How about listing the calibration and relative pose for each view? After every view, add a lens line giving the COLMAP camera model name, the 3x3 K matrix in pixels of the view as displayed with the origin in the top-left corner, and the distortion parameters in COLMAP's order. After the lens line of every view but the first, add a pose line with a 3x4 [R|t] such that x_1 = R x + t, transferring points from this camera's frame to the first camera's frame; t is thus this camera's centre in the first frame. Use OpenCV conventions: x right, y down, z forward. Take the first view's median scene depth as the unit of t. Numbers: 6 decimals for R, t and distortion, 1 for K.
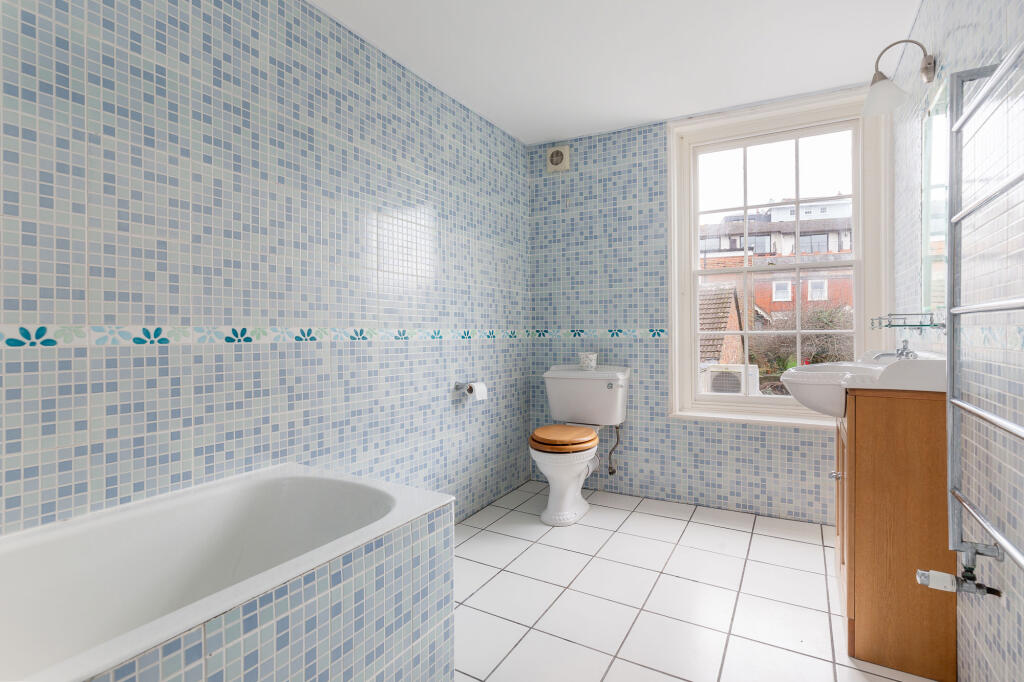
lens RADIAL K [[486.9, 0, 512.0], [0, 486.9, 341.0], [0, 0, 1]] dist [0.002699, 0.000477]
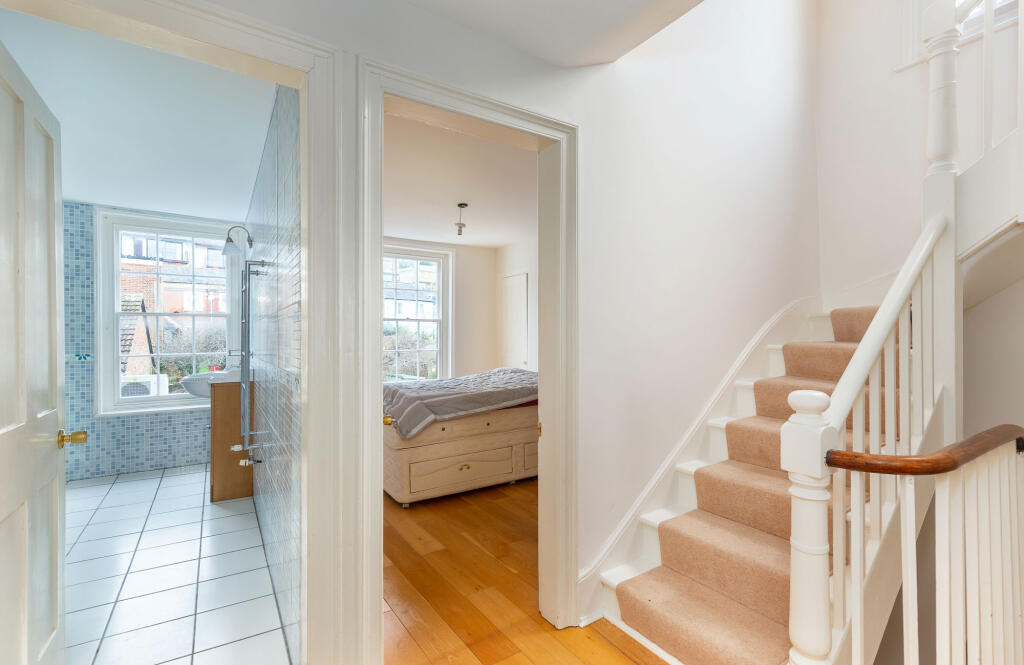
lens RADIAL K [[489.3, 0, 545.9], [0, 489.3, 330.3], [0, 0, 1]] dist [0.000888, 0.000053]
pose [[0.430951, 0.014131, 0.902265, -0.388016], [0.012381, 0.999691, -0.021570, -0.046213], [-0.902290, 0.020467, 0.430643, -0.773367]]
